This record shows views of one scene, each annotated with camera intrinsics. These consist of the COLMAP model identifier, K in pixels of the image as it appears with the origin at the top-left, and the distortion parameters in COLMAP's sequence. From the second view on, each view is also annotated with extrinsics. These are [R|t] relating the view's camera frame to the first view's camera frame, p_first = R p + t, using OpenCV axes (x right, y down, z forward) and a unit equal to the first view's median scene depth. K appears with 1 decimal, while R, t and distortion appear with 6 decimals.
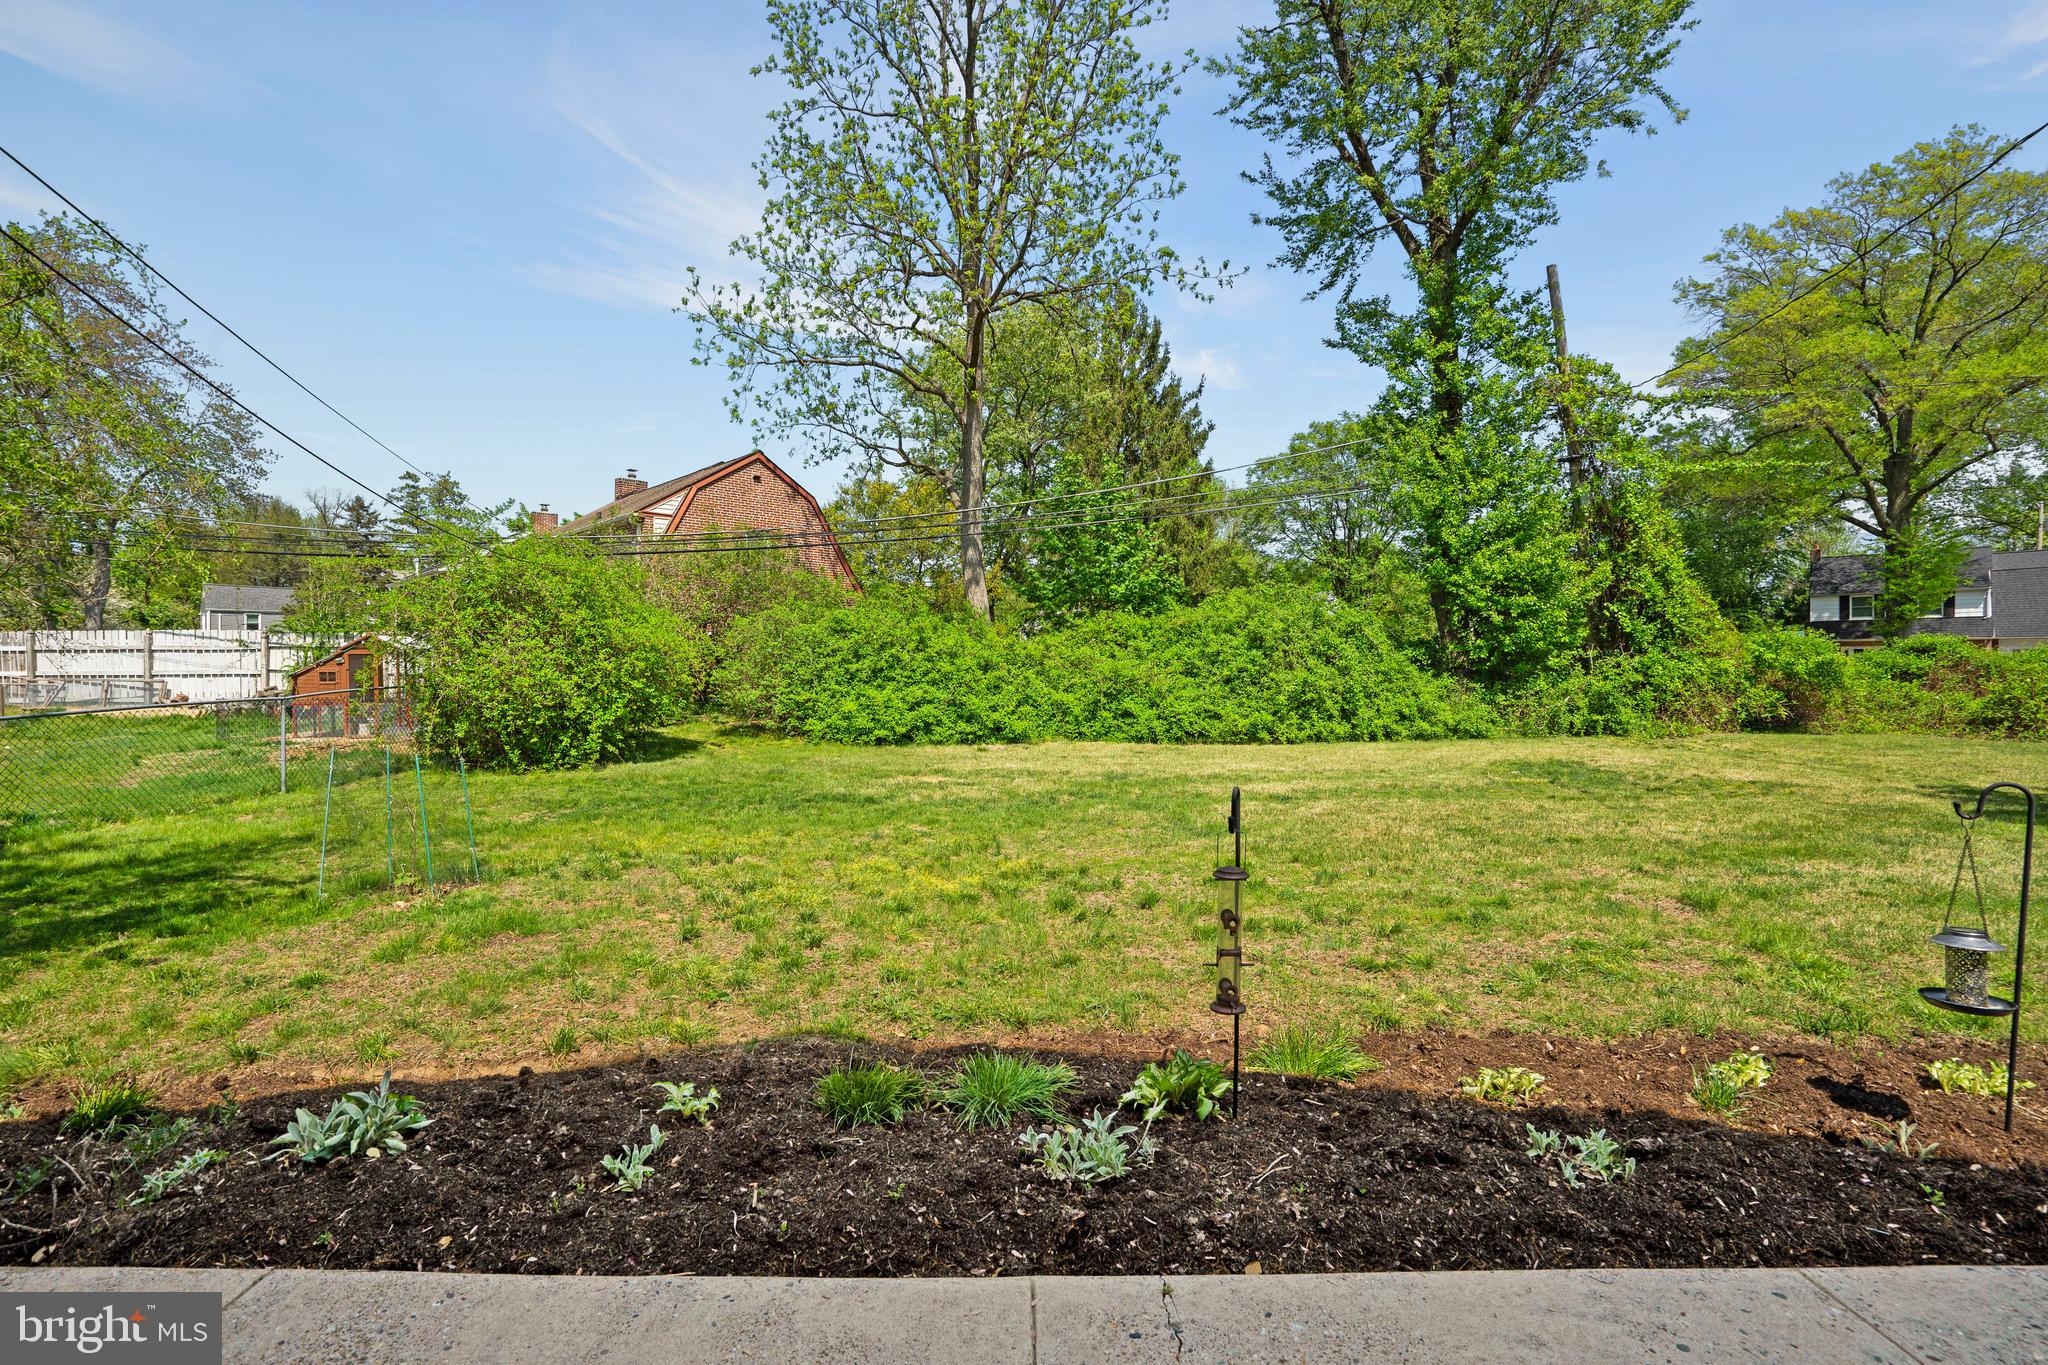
lens RADIAL K [[962.5, 0, 1020.8], [0, 962.5, 658.5], [0, 0, 1]] dist [-0.055378, 0.023889]
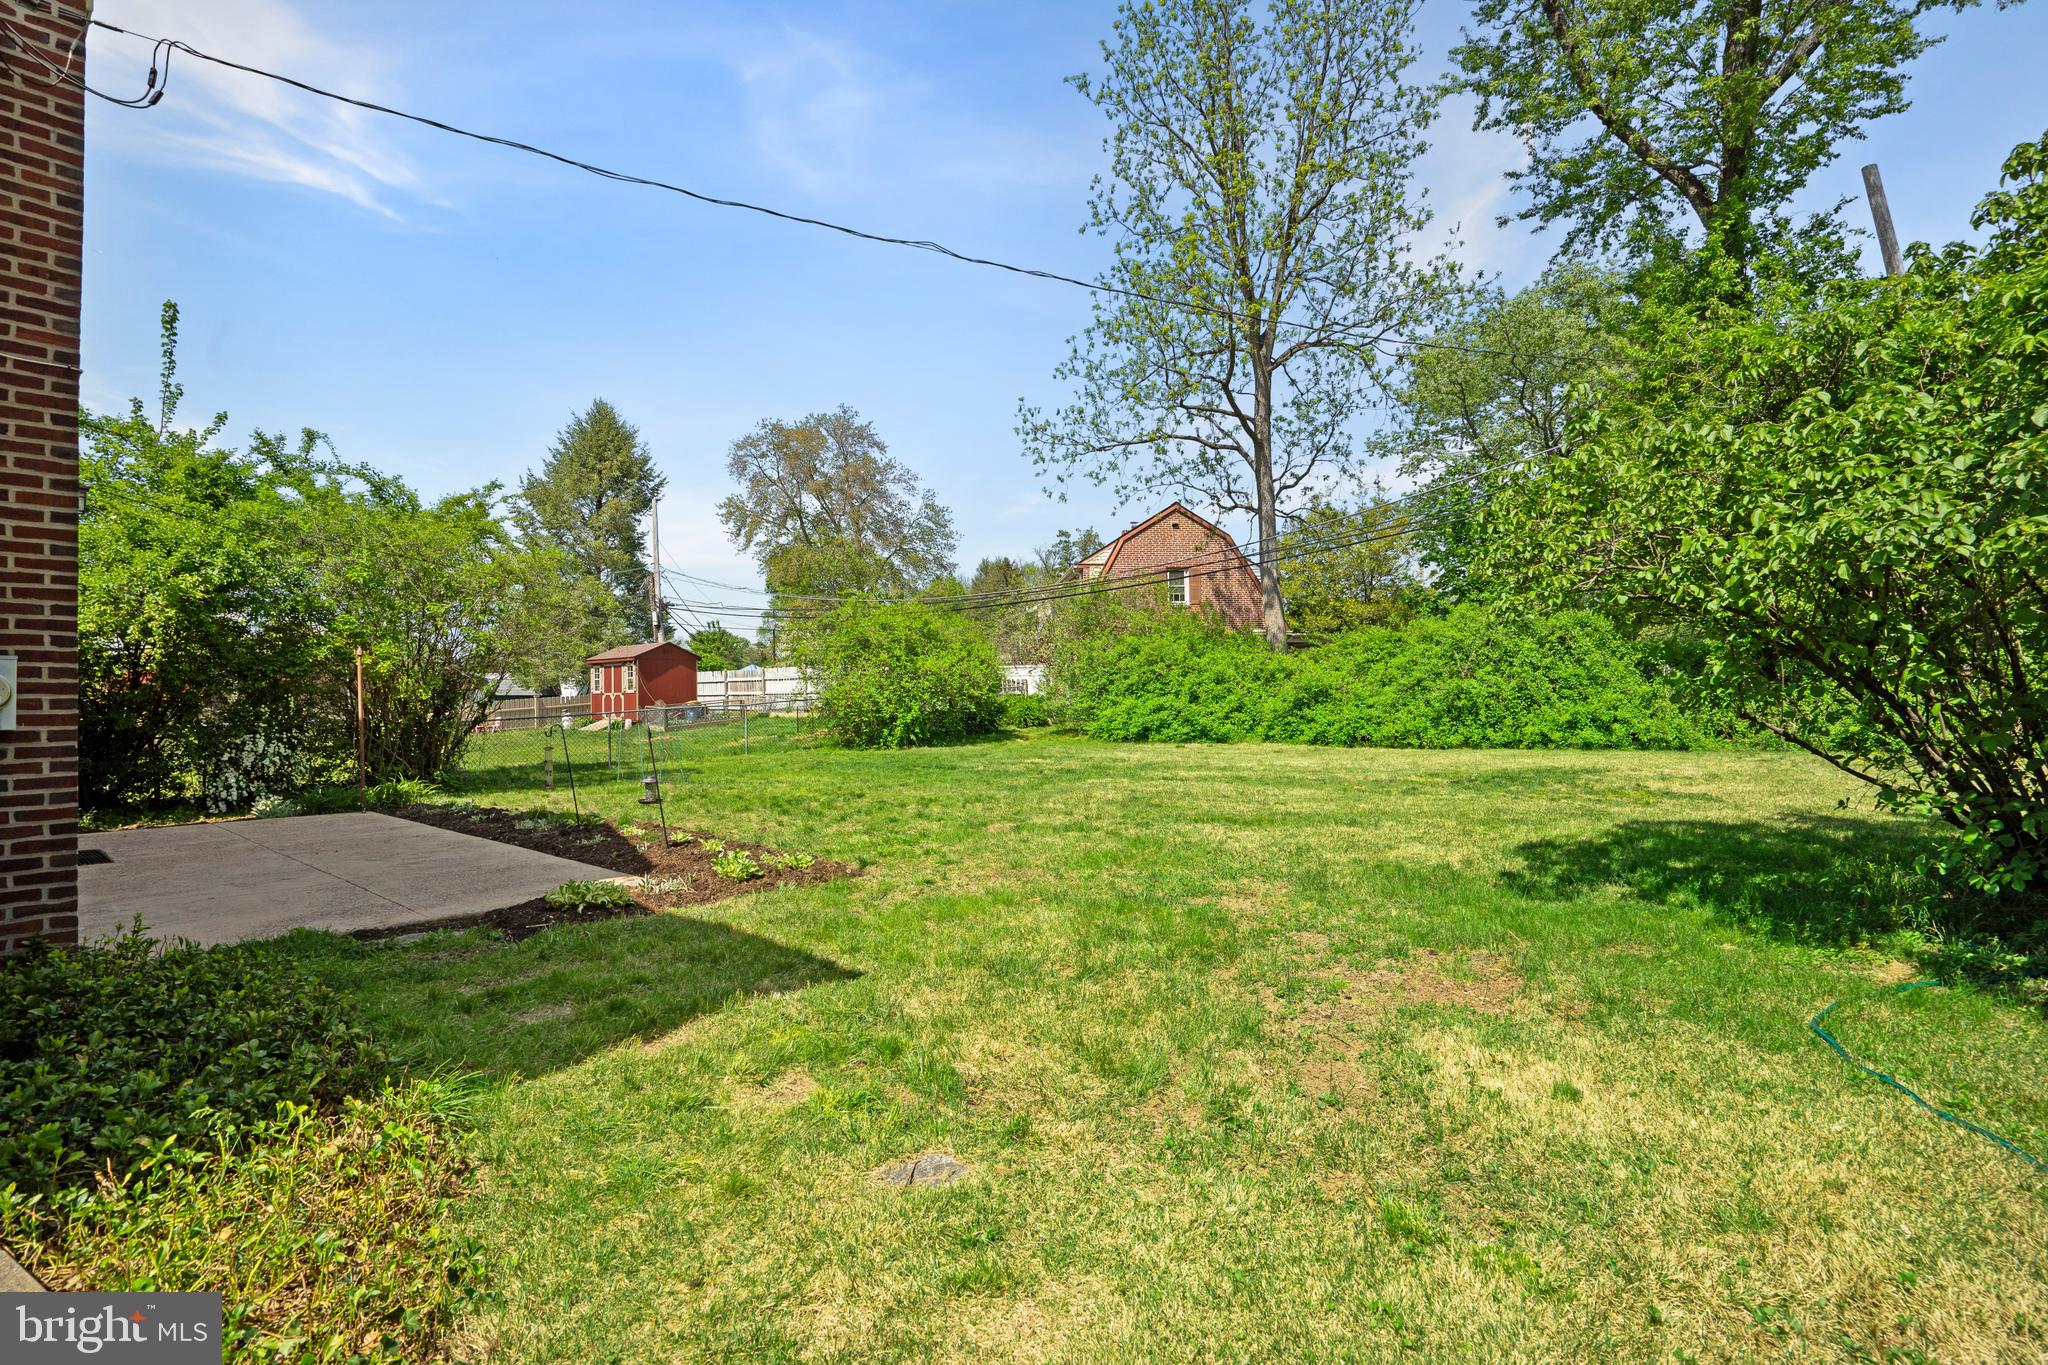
lens RADIAL K [[962.5, 0, 1020.8], [0, 962.5, 658.5], [0, 0, 1]] dist [-0.055378, 0.023889]
pose [[0.758938, -0.032225, -0.650365, 0.558780], [0.024542, 0.999481, -0.020885, 0.000682], [0.650700, -0.000111, 0.759335, -0.077980]]
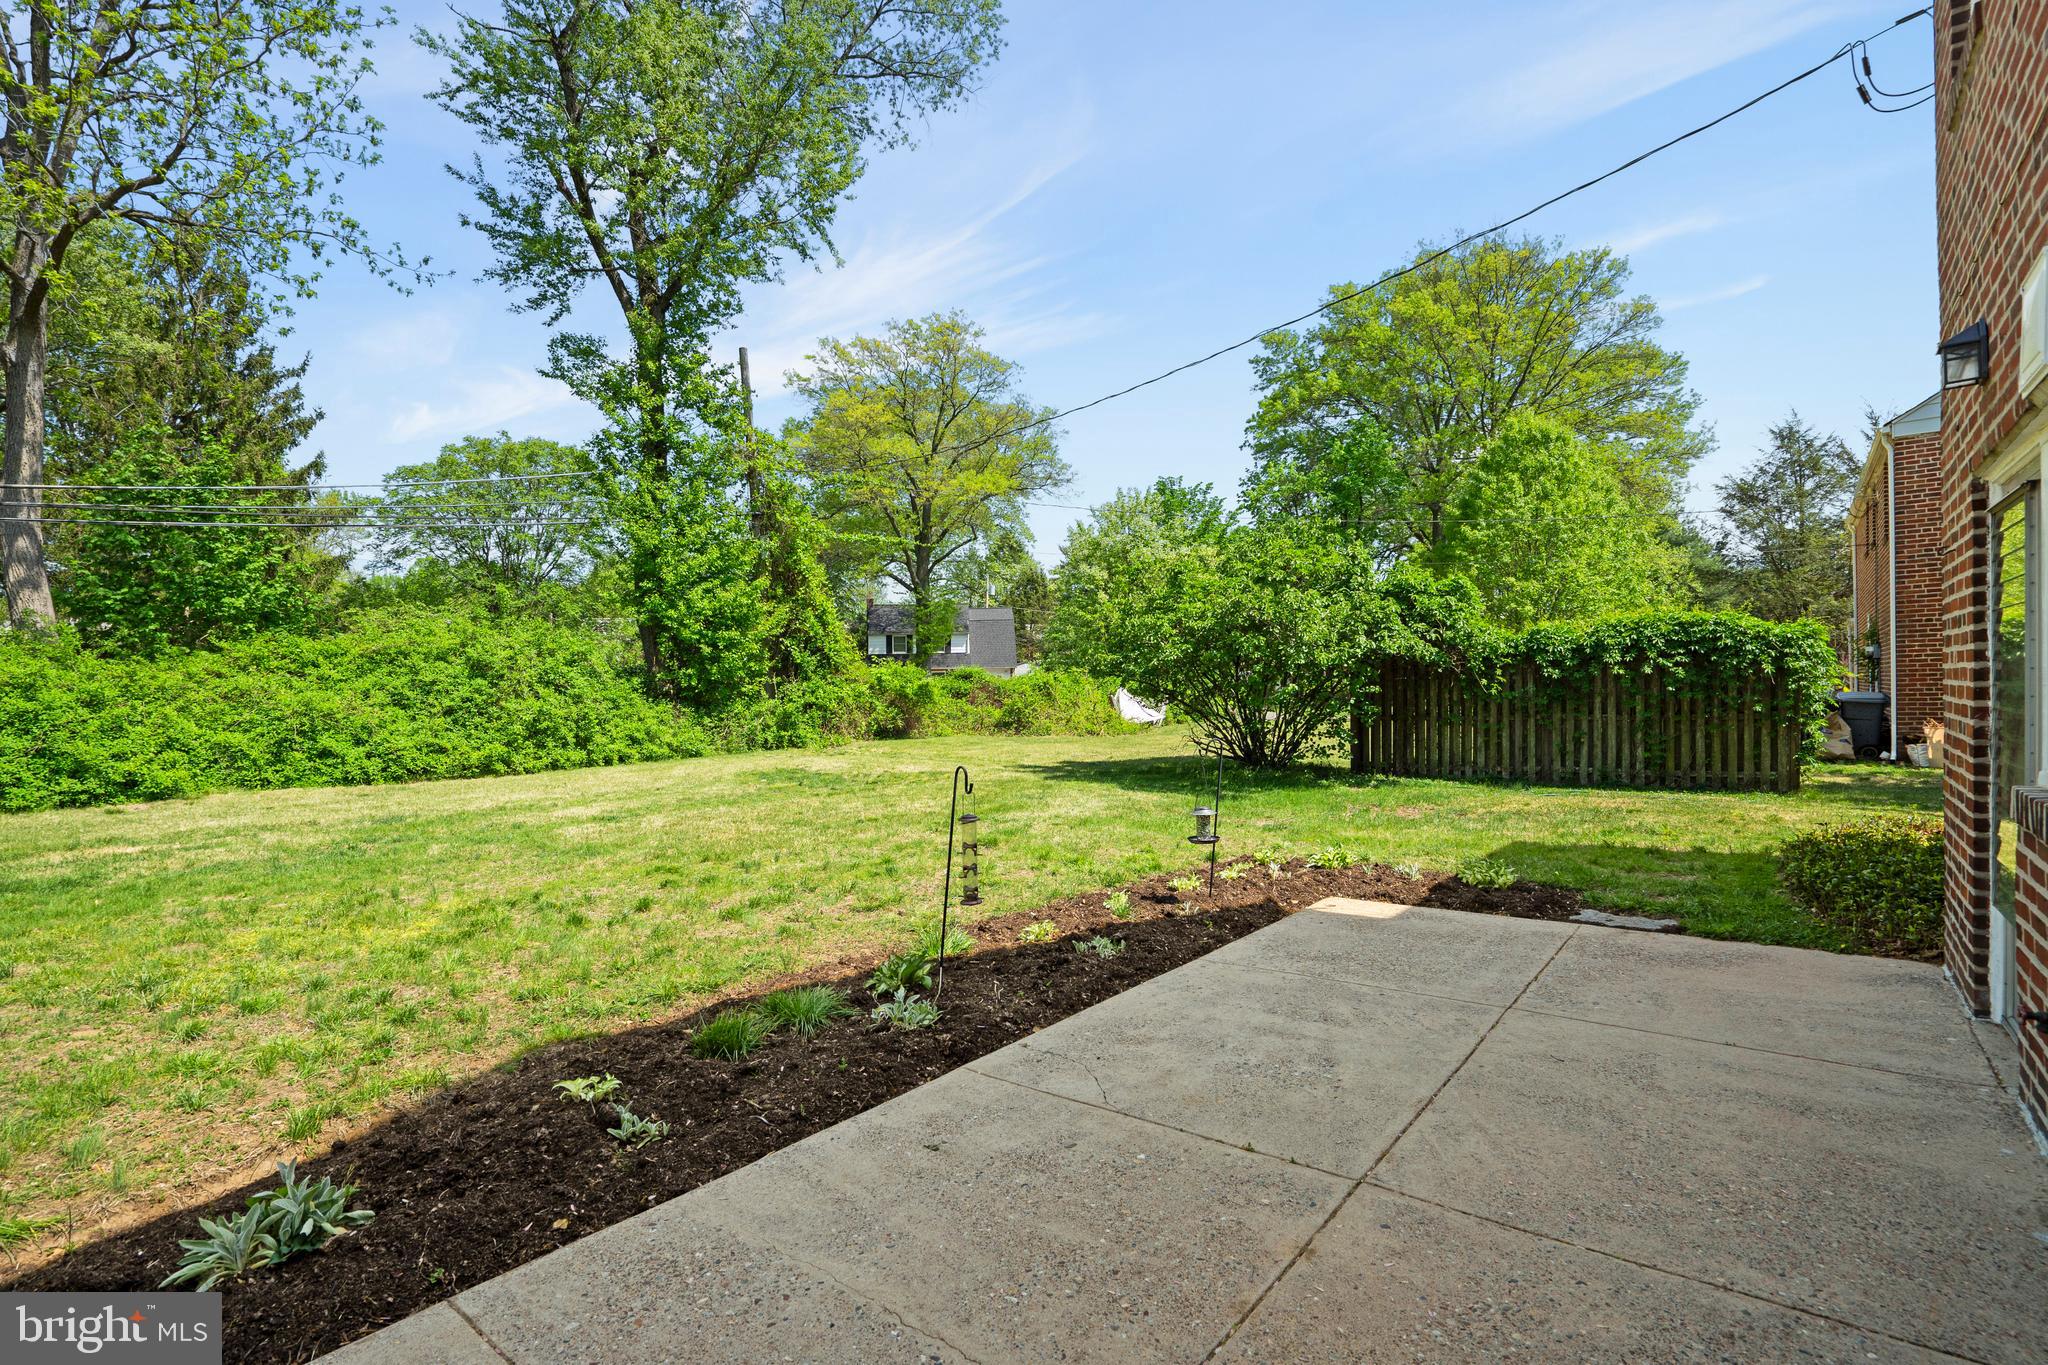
lens RADIAL K [[964.7, 0, 1024.0], [0, 964.7, 682.5], [0, 0, 1]] dist [-0.060852, 0.027018]
pose [[0.634961, -0.006566, 0.772516, -0.135659], [0.009227, 0.999957, 0.000915, -0.000907], [-0.772489, 0.006547, 0.634994, -0.015341]]
